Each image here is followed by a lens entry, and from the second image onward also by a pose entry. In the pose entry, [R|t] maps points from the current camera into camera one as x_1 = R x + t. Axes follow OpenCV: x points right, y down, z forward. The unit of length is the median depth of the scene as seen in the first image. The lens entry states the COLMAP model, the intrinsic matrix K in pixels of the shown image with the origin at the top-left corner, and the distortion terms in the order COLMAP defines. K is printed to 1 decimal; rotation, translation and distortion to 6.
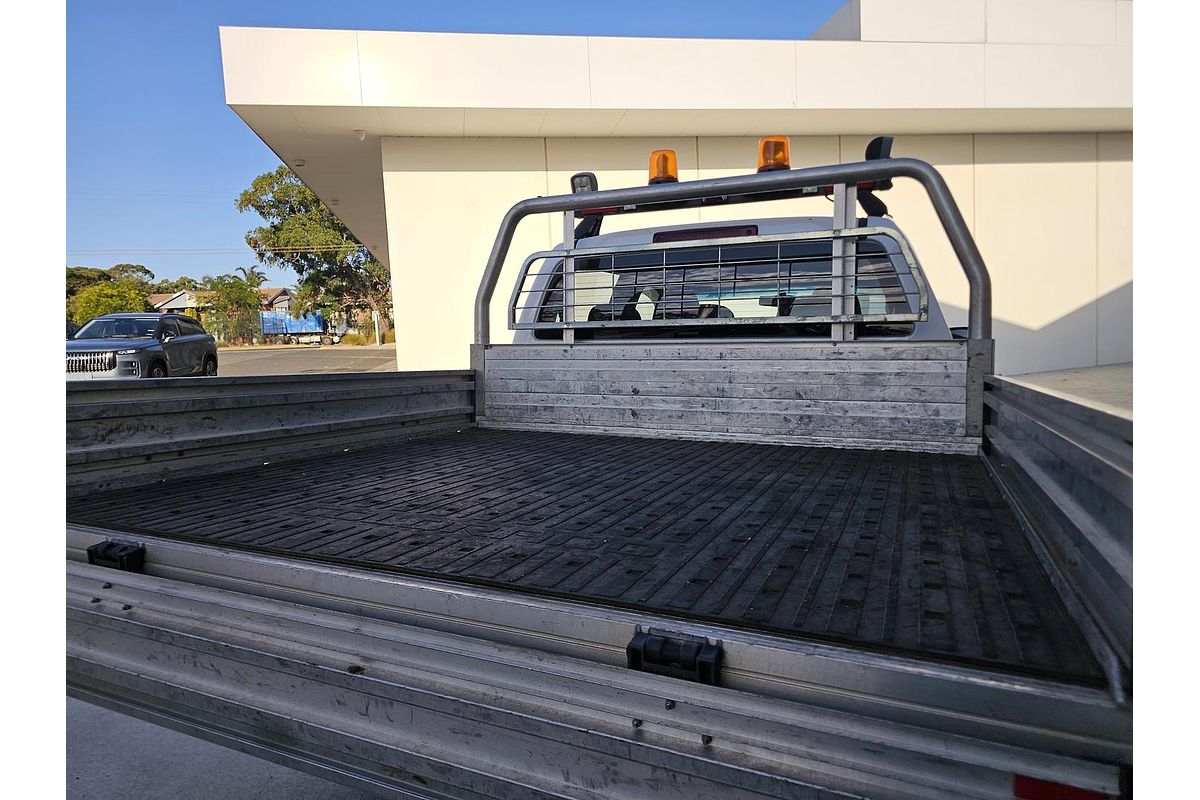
lens RADIAL K [[727.0, 0, 596.9], [0, 727.0, 396.5], [0, 0, 1]] dist [0.043216, -0.000503]
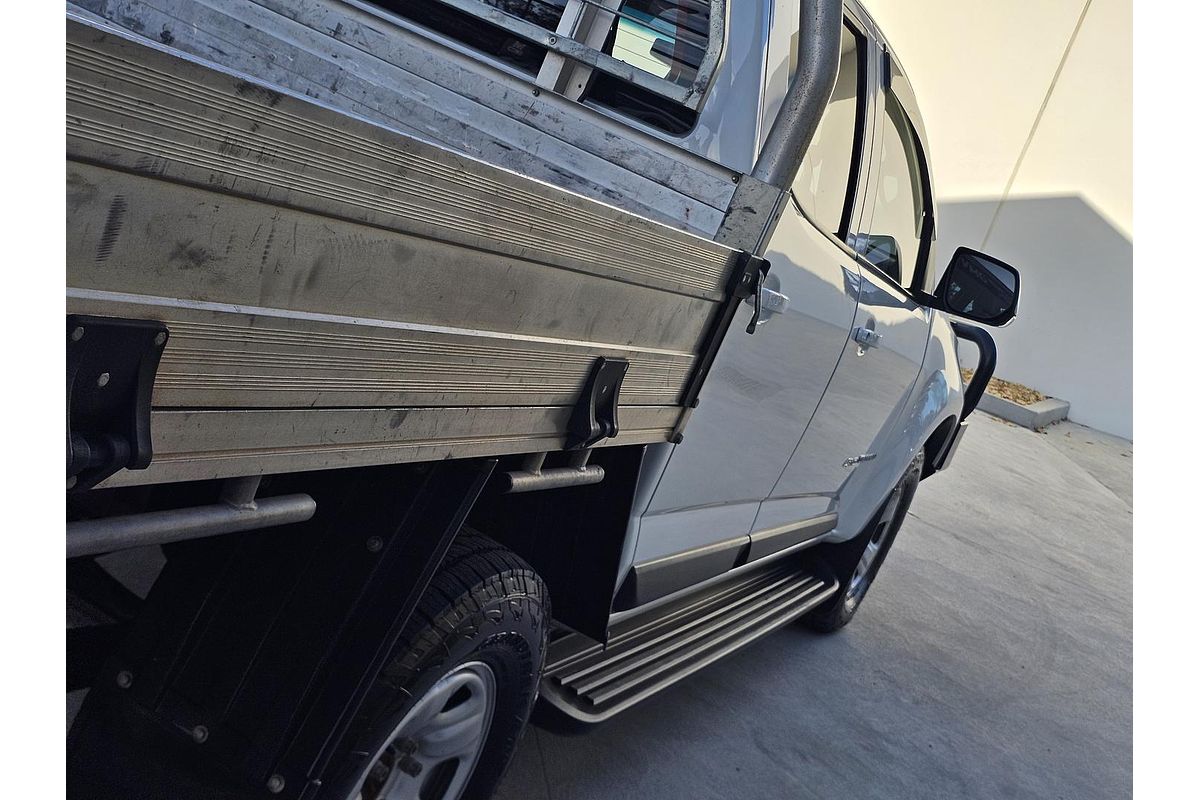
lens RADIAL K [[1464.0, 0, 600.0], [0, 1464.0, 400.0], [0, 0, 1]] dist [0.143866, -0.011201]
pose [[0.918318, 0.387225, 0.082145, 0.295797], [-0.394178, 0.913562, 0.100145, 0.000088], [-0.036266, -0.124345, 0.991576, 0.005653]]
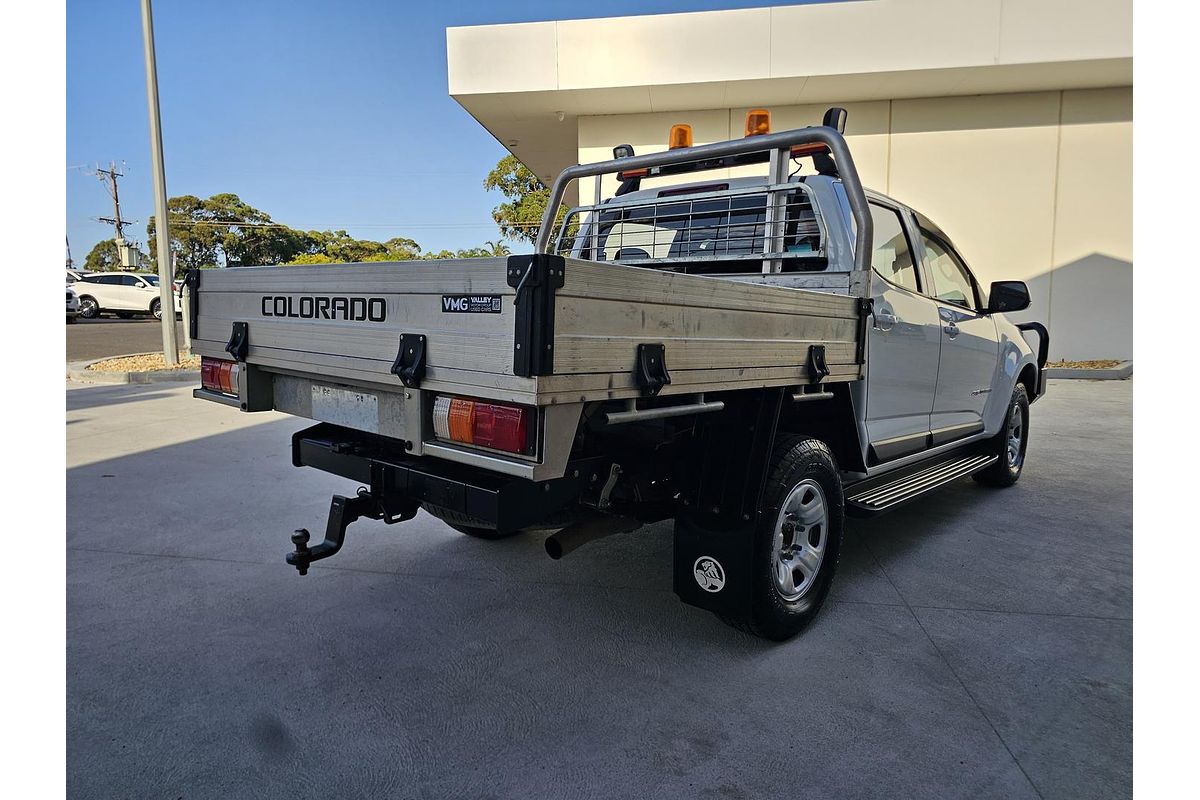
lens RADIAL K [[727.0, 0, 596.9], [0, 727.0, 396.5], [0, 0, 1]] dist [0.043216, -0.000503]
pose [[0.954254, 0.066653, -0.291472, 0.352244], [-0.056736, 0.997490, 0.042355, 0.081243], [0.293564, -0.023880, 0.955641, -0.247848]]
